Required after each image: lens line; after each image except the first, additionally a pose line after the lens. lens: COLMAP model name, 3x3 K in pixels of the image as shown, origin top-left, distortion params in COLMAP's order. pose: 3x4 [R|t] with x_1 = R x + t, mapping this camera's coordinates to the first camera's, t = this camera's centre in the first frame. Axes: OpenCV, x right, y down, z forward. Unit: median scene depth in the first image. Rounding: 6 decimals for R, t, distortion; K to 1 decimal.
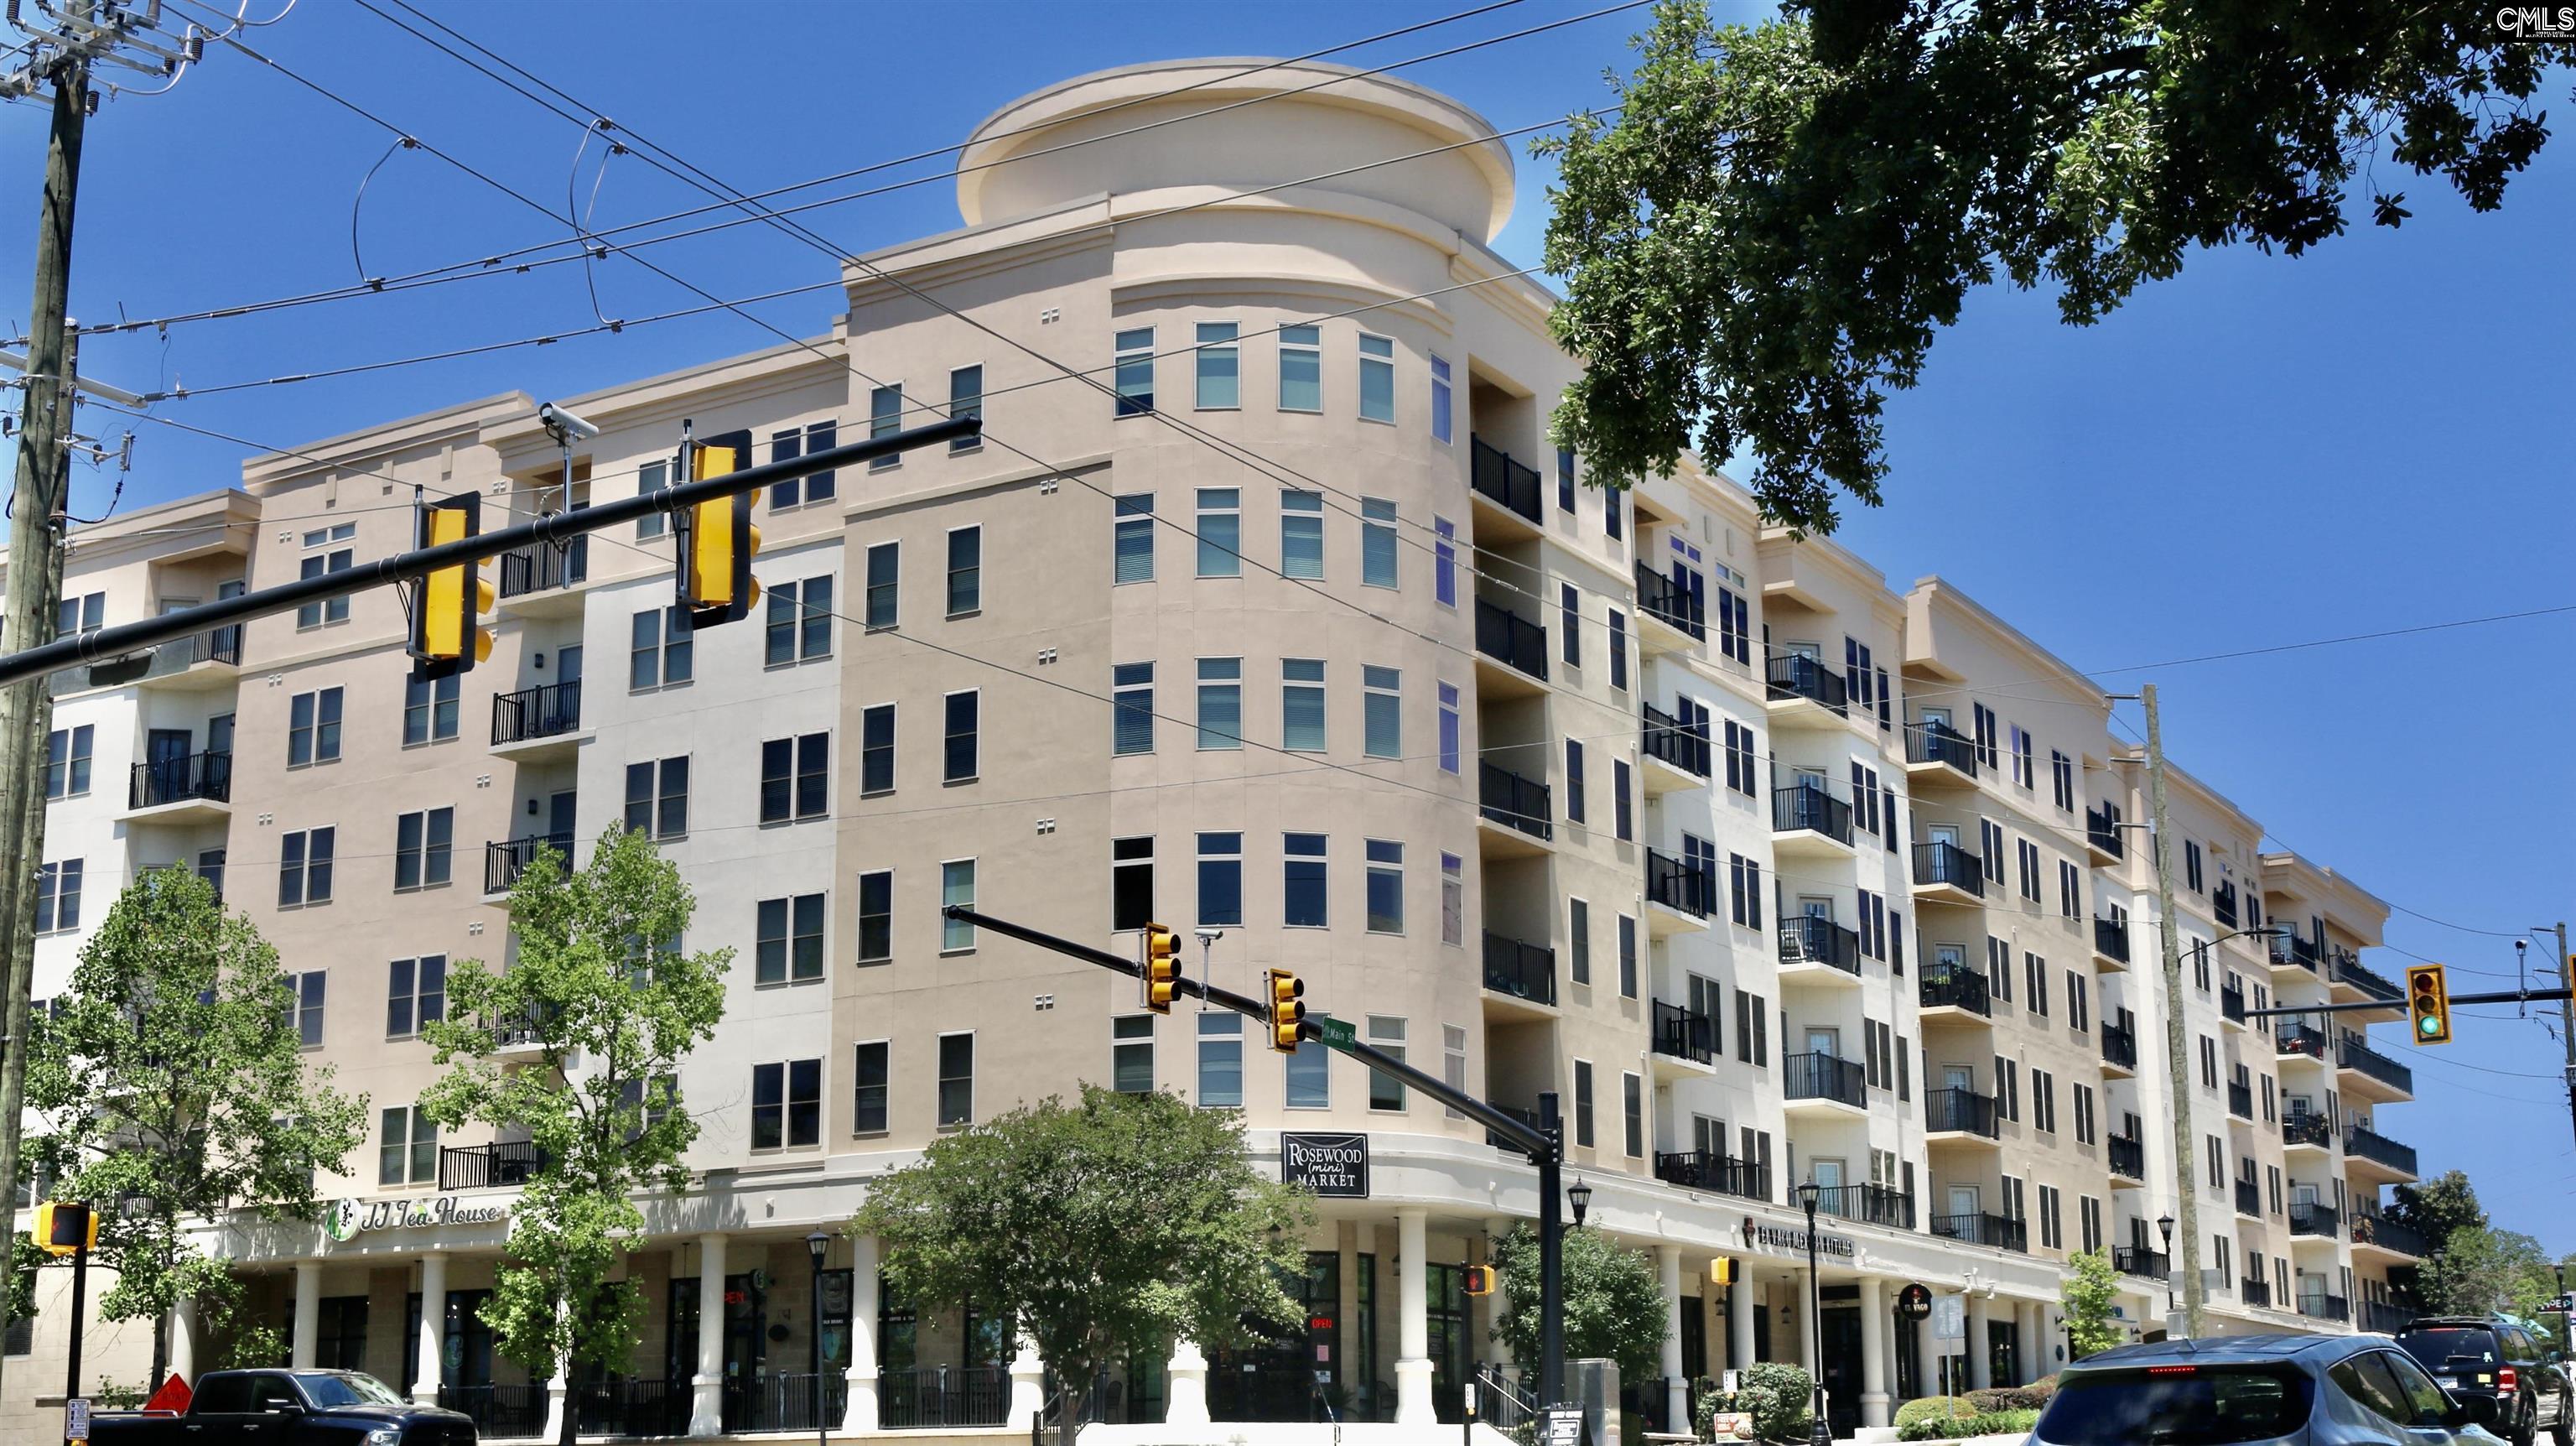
lens RADIAL K [[3301.6, 0, 1261.8], [0, 3301.6, 704.8], [0, 0, 1]] dist [-0.088893, 0.102567]
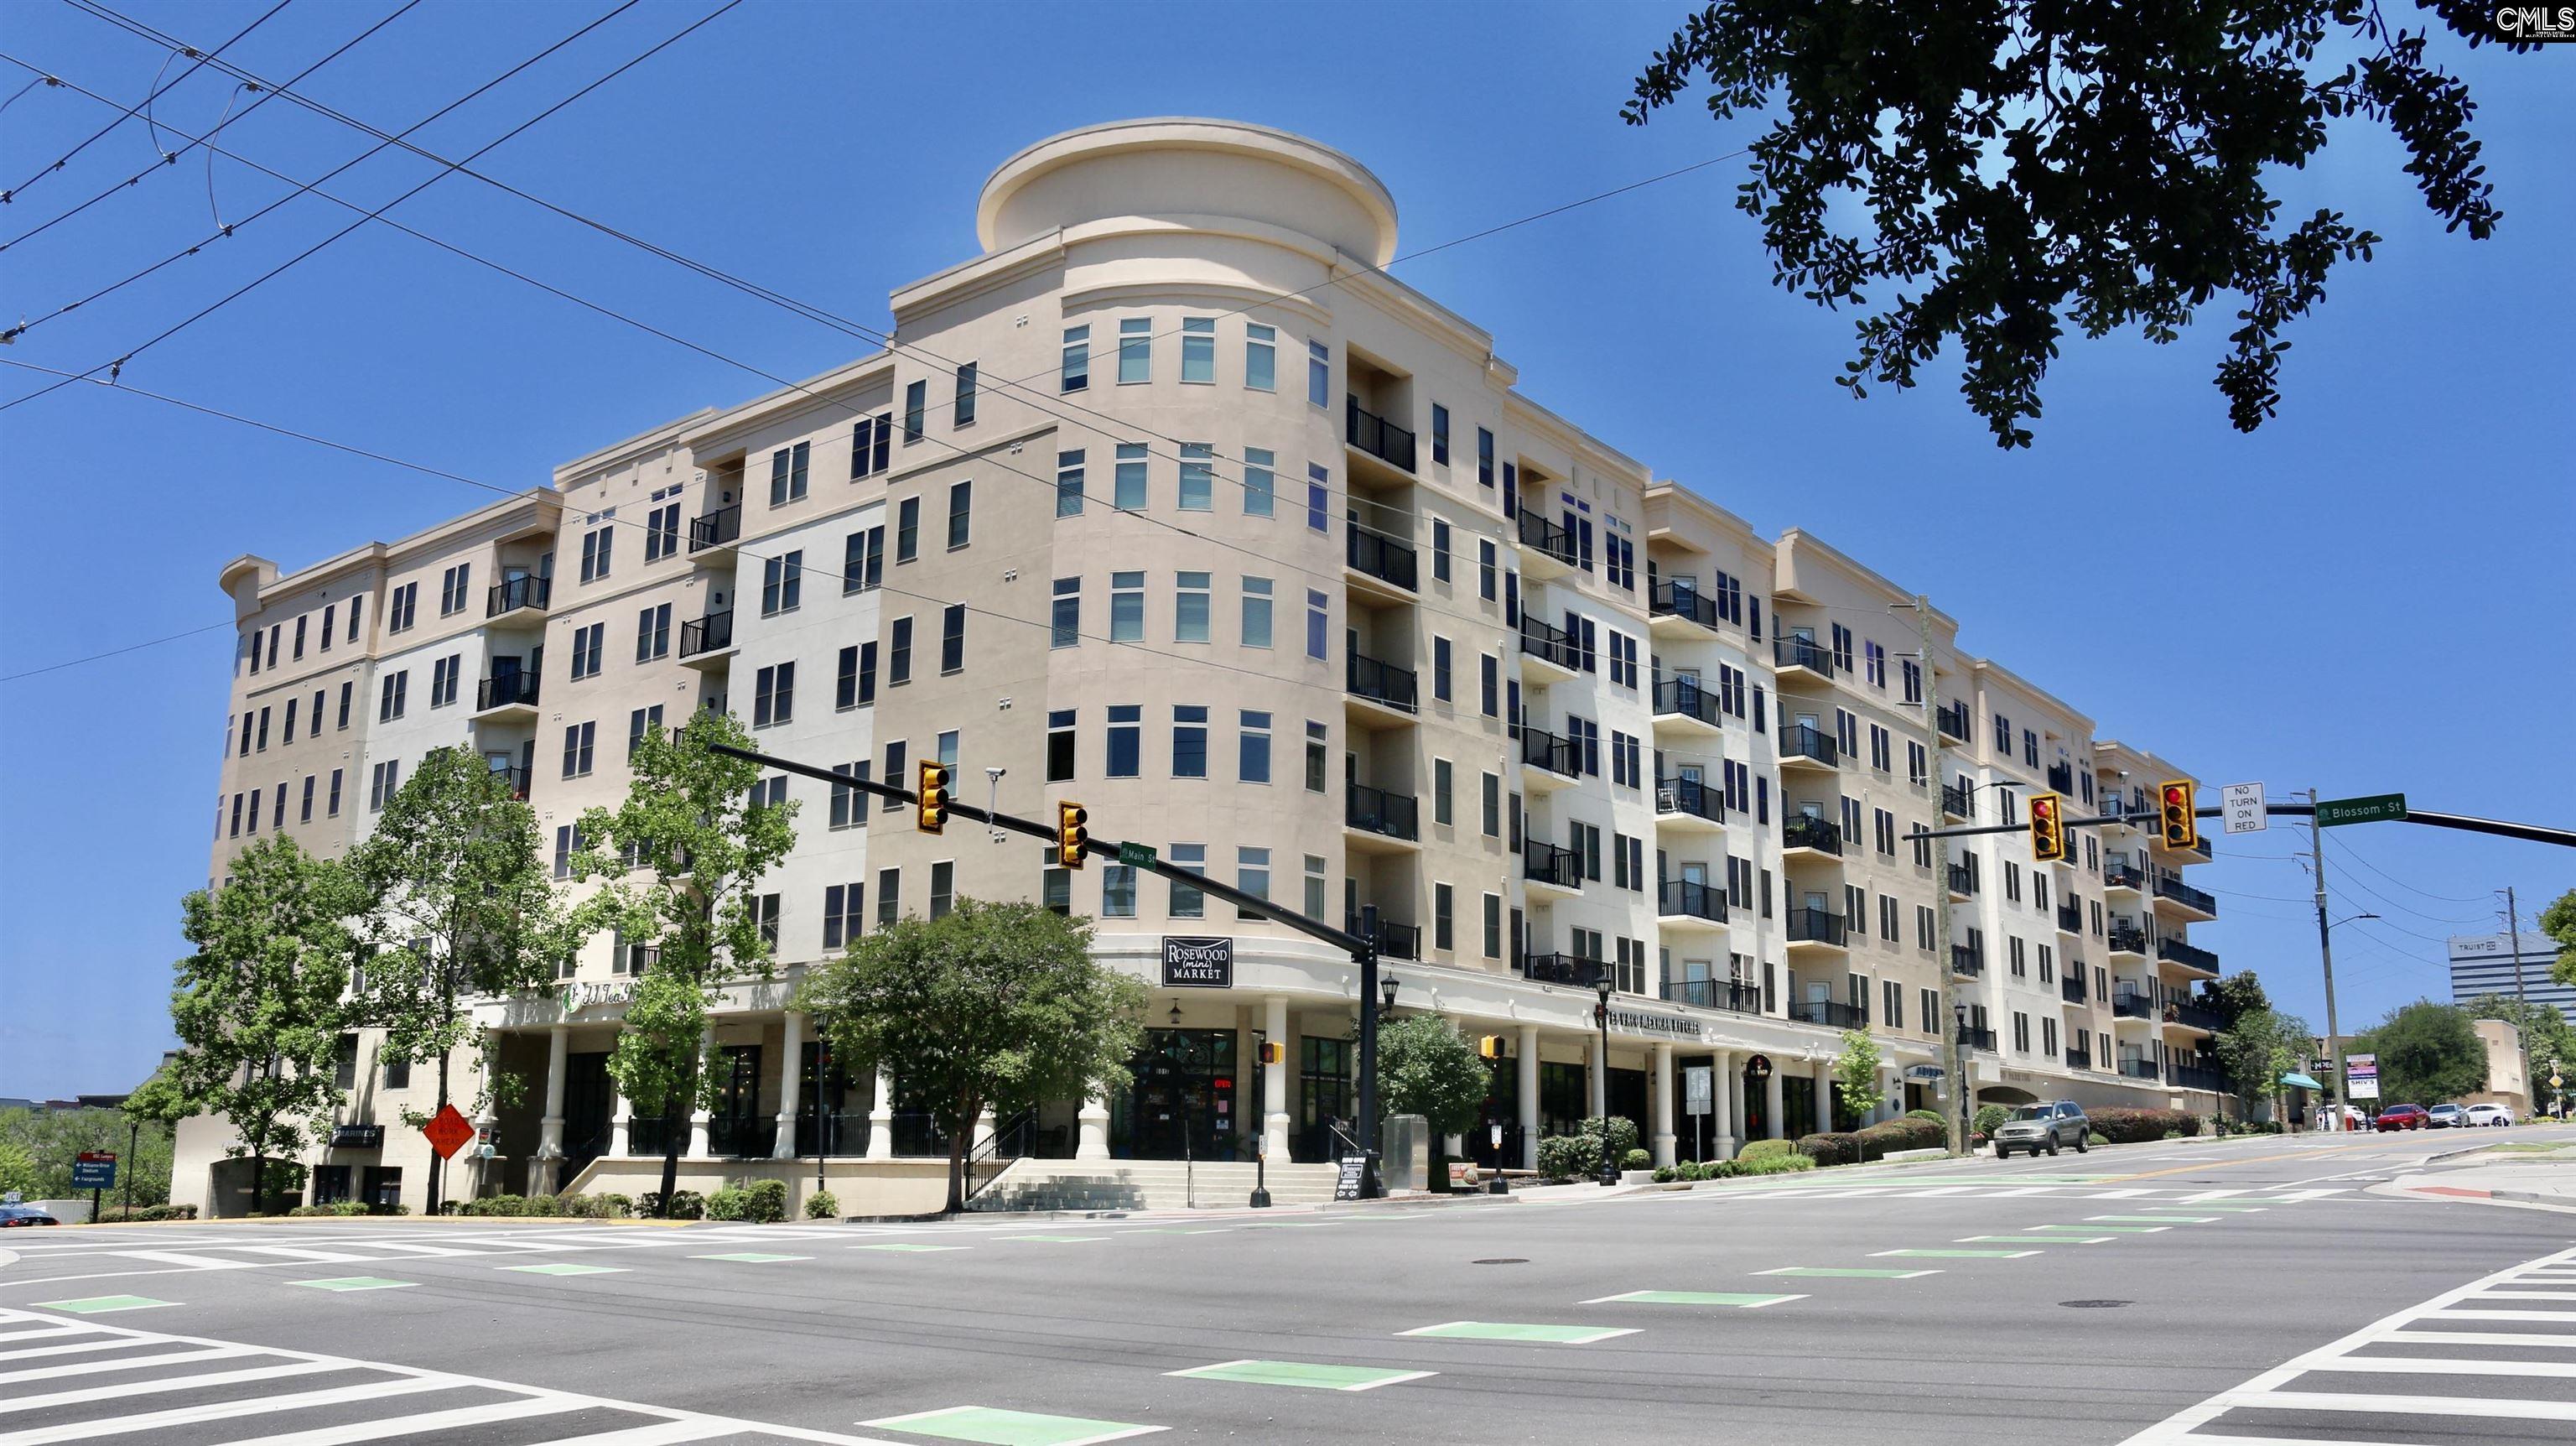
lens RADIAL K [[2111.8, 0, 1265.3], [0, 2111.8, 709.7], [0, 0, 1]] dist [-0.162407, 0.133509]
pose [[0.990964, -0.012011, -0.133589, 0.123107], [0.014112, 0.999791, 0.014791, 0.023295], [0.133384, -0.016542, 0.990926, 0.150440]]
